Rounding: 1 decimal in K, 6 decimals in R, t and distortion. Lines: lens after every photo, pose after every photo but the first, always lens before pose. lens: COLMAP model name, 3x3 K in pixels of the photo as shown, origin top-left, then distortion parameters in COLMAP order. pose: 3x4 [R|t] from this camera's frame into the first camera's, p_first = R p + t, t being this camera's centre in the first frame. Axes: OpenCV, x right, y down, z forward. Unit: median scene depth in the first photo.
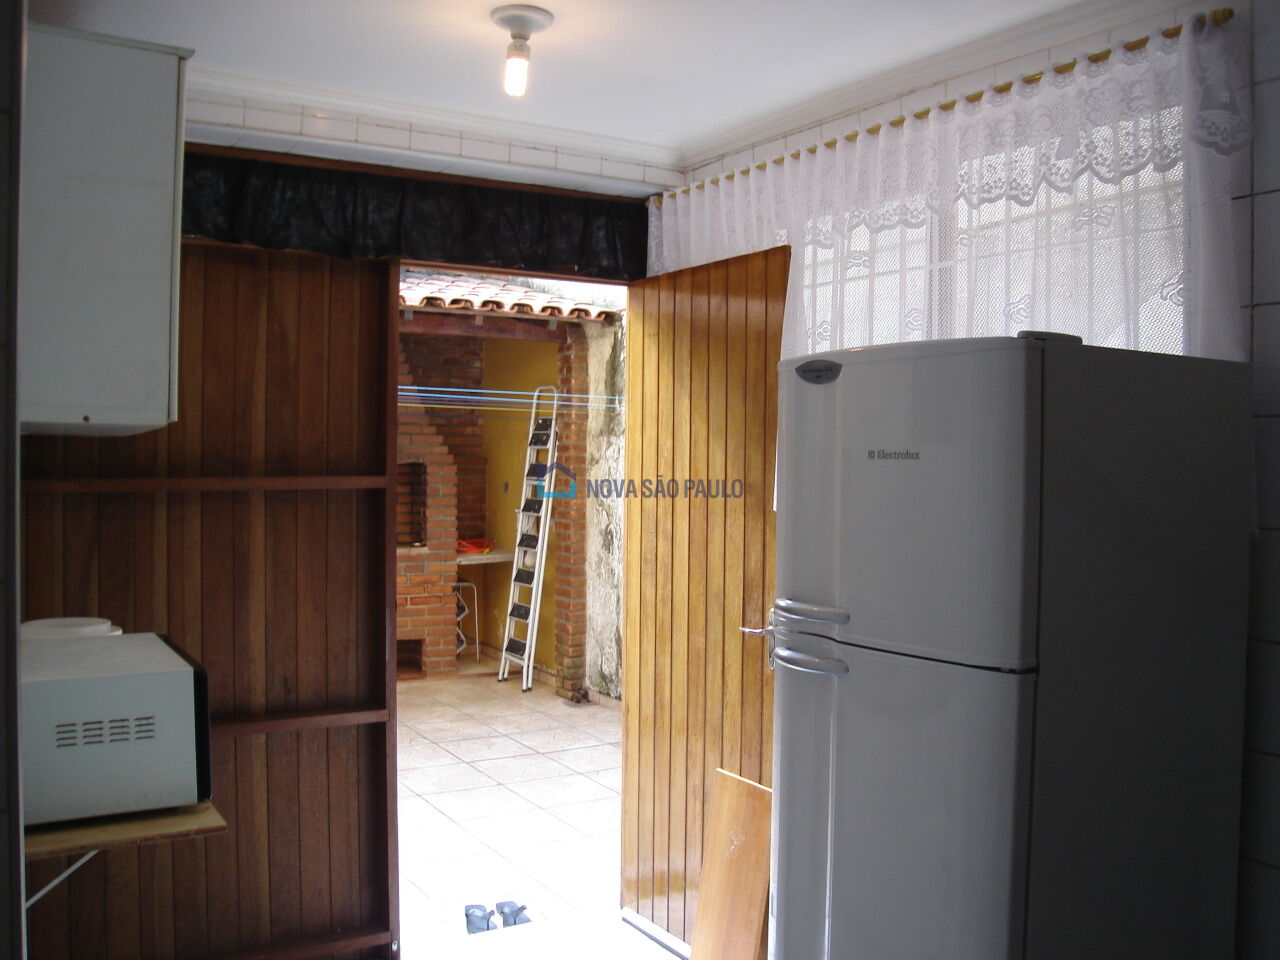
lens RADIAL K [[1152.9, 0, 640.0], [0, 1152.9, 480.0], [0, 0, 1]] dist [-0.185807, 0.128954]
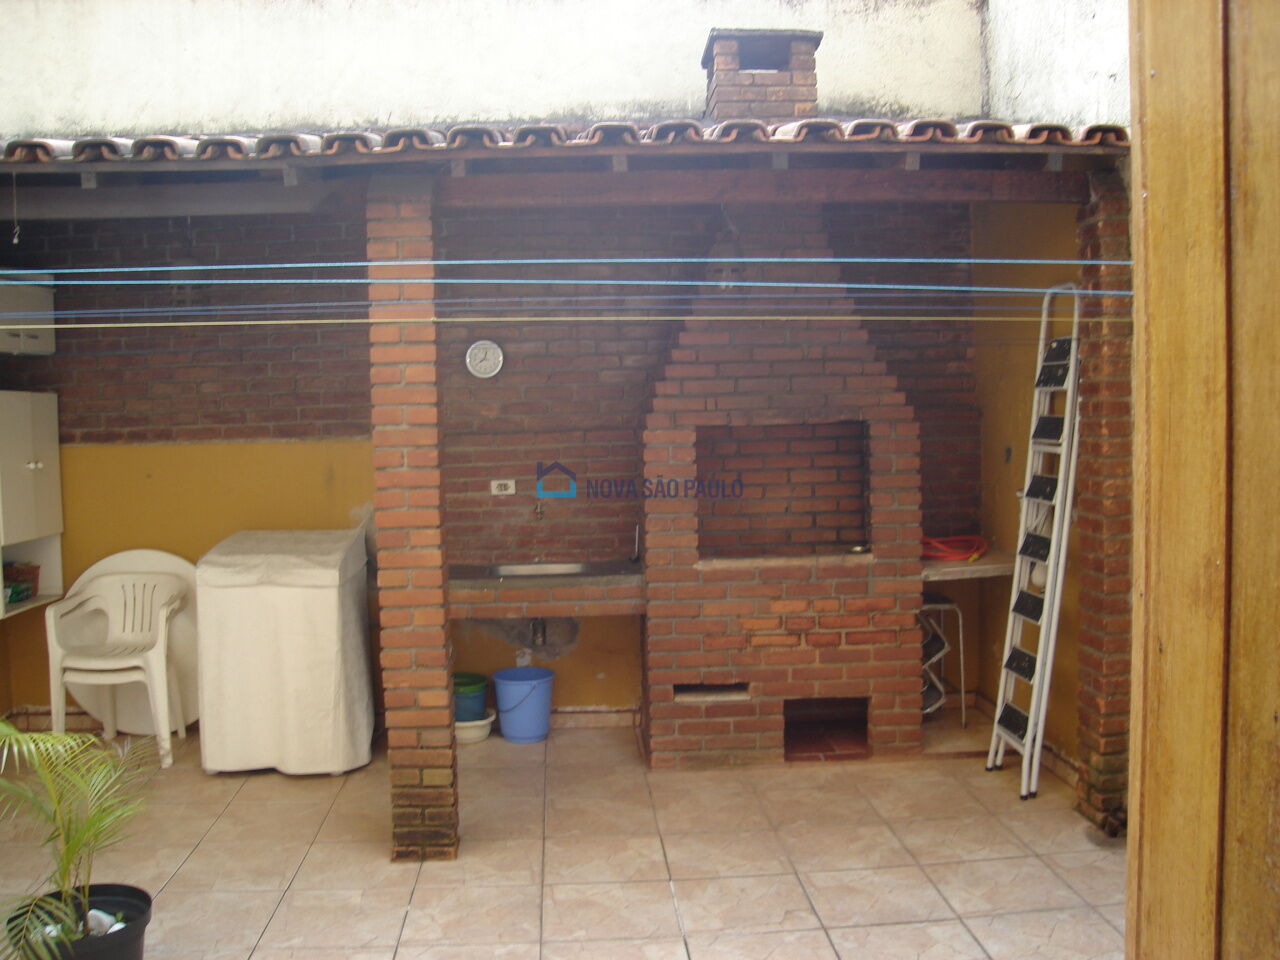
lens RADIAL K [[1152.9, 0, 640.0], [0, 1152.9, 480.0], [0, 0, 1]] dist [-0.185807, 0.128954]
pose [[0.879665, -0.005892, -0.475557, 0.001105], [0.025018, 0.999112, 0.033900, -0.006468], [0.474935, -0.041718, 0.879031, 0.389244]]
